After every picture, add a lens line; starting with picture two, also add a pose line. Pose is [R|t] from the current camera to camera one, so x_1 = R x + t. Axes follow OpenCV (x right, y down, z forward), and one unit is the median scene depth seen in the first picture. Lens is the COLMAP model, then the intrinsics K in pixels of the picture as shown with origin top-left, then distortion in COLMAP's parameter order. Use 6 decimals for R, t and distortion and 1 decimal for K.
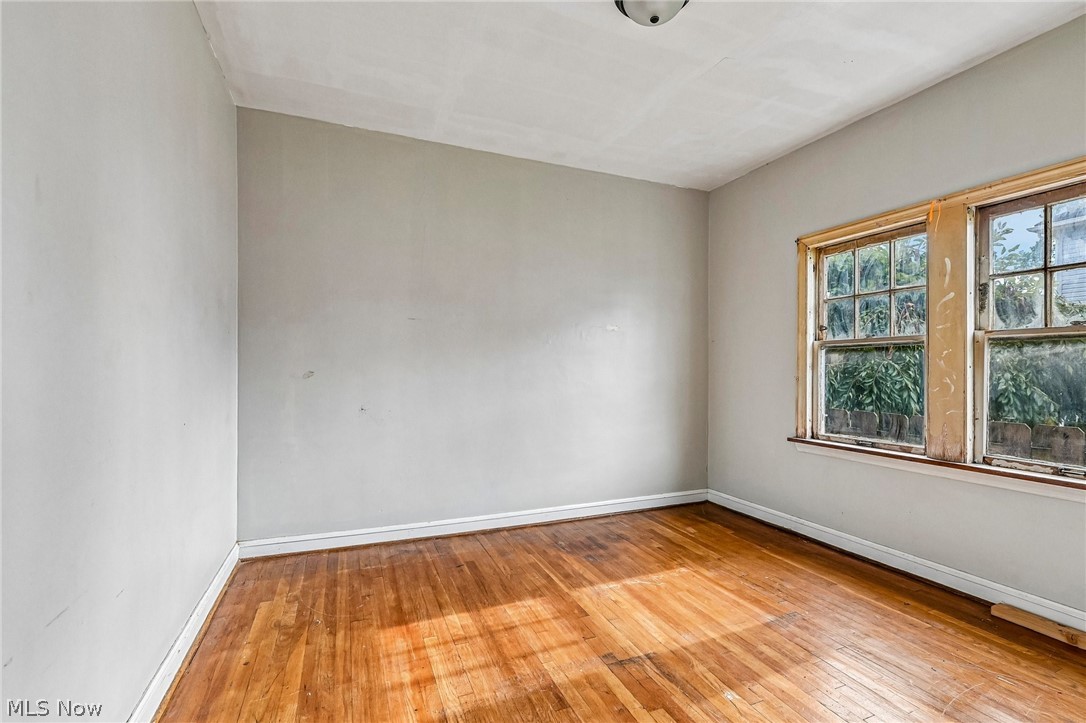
lens RADIAL K [[487.8, 0, 547.3], [0, 487.8, 366.9], [0, 0, 1]] dist [0.011316, -0.001502]
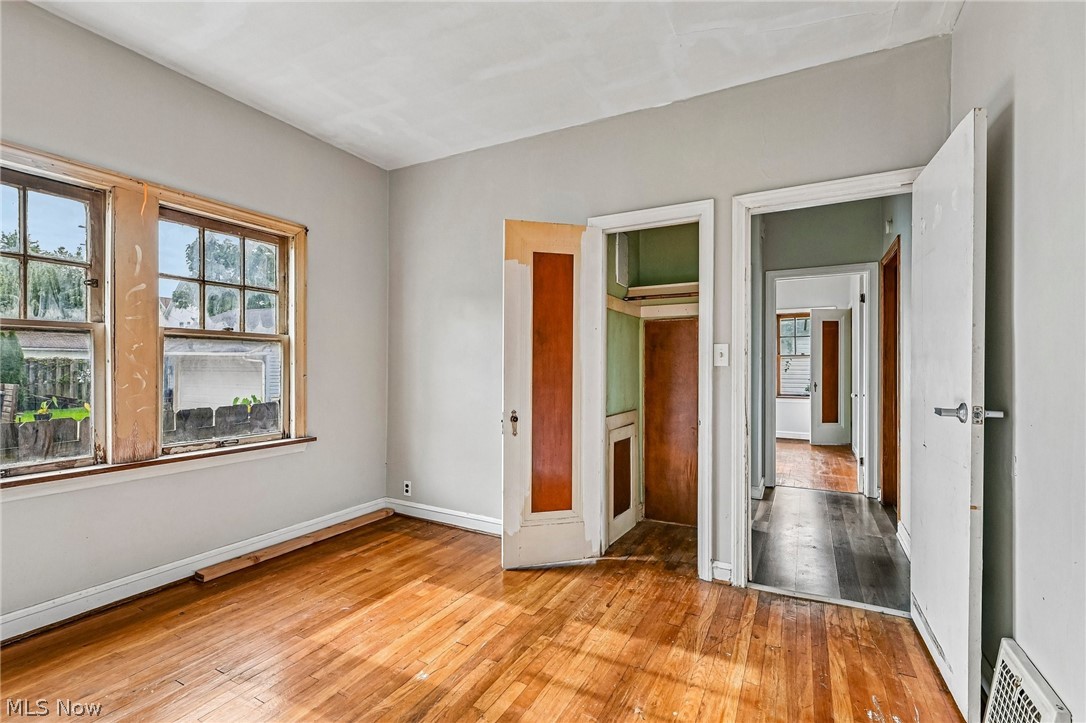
lens RADIAL K [[487.8, 0, 547.3], [0, 487.8, 366.9], [0, 0, 1]] dist [0.011316, -0.001502]
pose [[-0.625727, -0.008177, 0.780000, -0.444419], [-0.008353, 0.999958, 0.003782, 0.000216], [-0.779998, -0.004149, -0.625769, 1.057620]]
